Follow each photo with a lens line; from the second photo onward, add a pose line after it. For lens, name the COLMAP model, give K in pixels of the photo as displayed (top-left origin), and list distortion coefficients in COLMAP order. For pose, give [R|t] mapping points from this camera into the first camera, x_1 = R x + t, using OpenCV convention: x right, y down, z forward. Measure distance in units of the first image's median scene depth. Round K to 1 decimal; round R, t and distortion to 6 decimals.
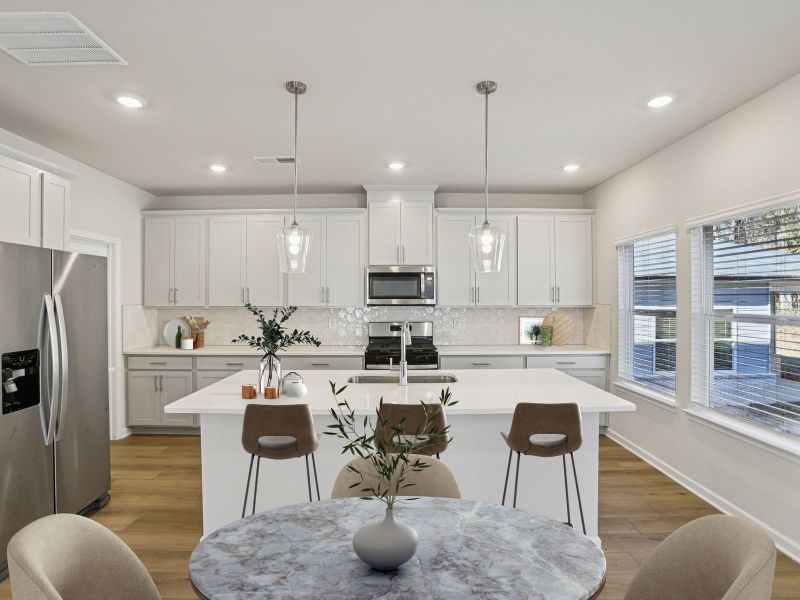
lens RADIAL K [[384.5, 0, 400.0], [0, 384.5, 300.0], [0, 0, 1]] dist [-0.054682, 0.000031]
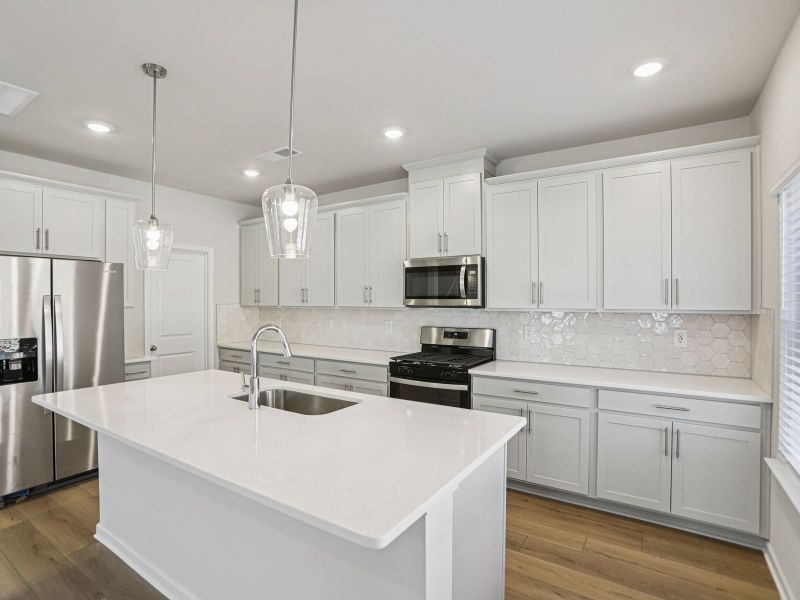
lens RADIAL K [[401.0, 0, 412.7], [0, 401.0, 299.2], [0, 0, 1]] dist [-0.027769, 0.000248]
pose [[0.845033, 0.000748, -0.534713, 0.403307], [-0.000464, 1.000000, 0.000665, -0.002723], [0.534713, -0.000314, 0.845033, 0.257488]]
